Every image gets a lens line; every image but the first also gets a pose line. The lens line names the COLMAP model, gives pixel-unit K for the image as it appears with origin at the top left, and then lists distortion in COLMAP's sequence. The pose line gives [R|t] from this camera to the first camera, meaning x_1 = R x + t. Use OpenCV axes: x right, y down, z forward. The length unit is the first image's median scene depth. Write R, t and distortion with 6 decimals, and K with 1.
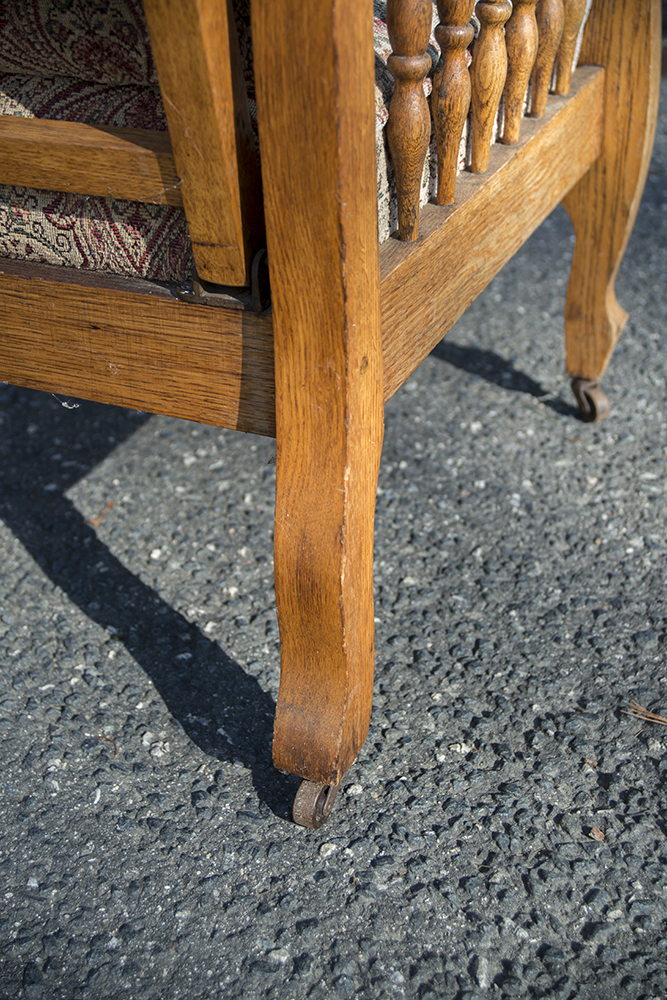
lens RADIAL K [[1343.8, 0, 357.5], [0, 1343.8, 509.0], [0, 0, 1]] dist [-0.043713, 0.000000]
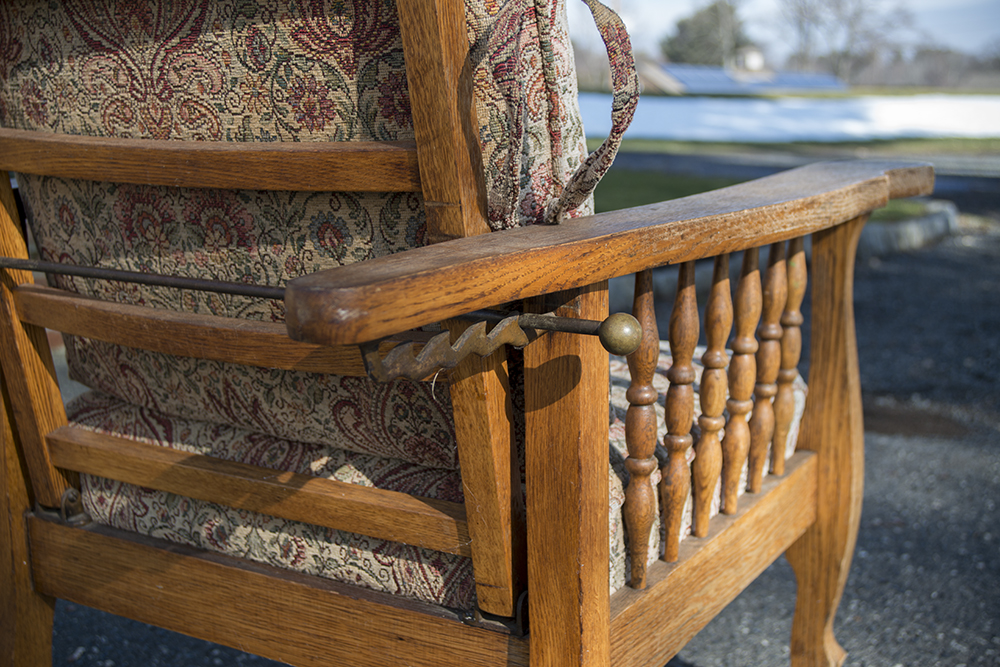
lens RADIAL K [[1402.5, 0, 494.2], [0, 1402.5, 327.0], [0, 0, 1]] dist [-0.047358, 0.000000]
pose [[0.990874, 0.036329, -0.129802, 0.069718], [-0.079014, 0.936737, -0.340998, 0.043635], [0.109203, 0.348142, 0.931059, -0.416121]]
